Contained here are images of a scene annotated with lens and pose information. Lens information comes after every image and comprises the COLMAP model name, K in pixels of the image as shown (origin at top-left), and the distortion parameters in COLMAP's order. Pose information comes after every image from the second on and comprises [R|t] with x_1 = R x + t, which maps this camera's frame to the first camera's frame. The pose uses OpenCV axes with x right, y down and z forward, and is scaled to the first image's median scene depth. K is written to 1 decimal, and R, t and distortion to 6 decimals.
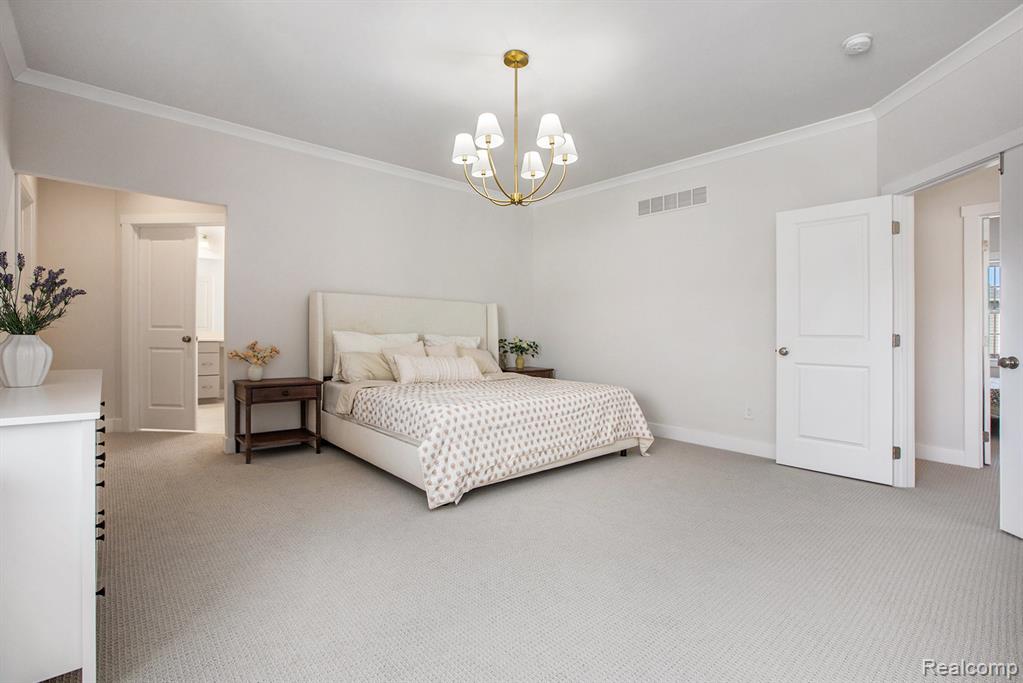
lens RADIAL K [[471.5, 0, 513.0], [0, 471.5, 338.2], [0, 0, 1]] dist [-0.033690, 0.002351]
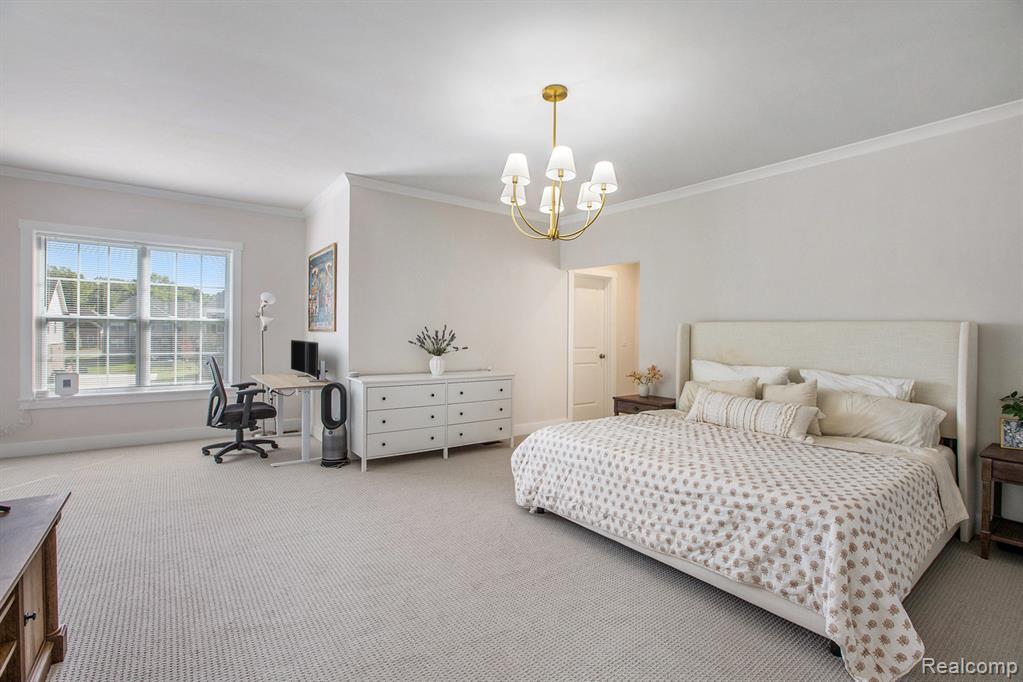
lens RADIAL K [[471.5, 0, 513.8], [0, 471.5, 337.8], [0, 0, 1]] dist [-0.033690, 0.002351]
pose [[-0.087786, -0.009014, -0.996099, 0.845384], [-0.025381, 0.999655, -0.006809, -0.060348], [0.995816, 0.024685, -0.087984, 0.834164]]
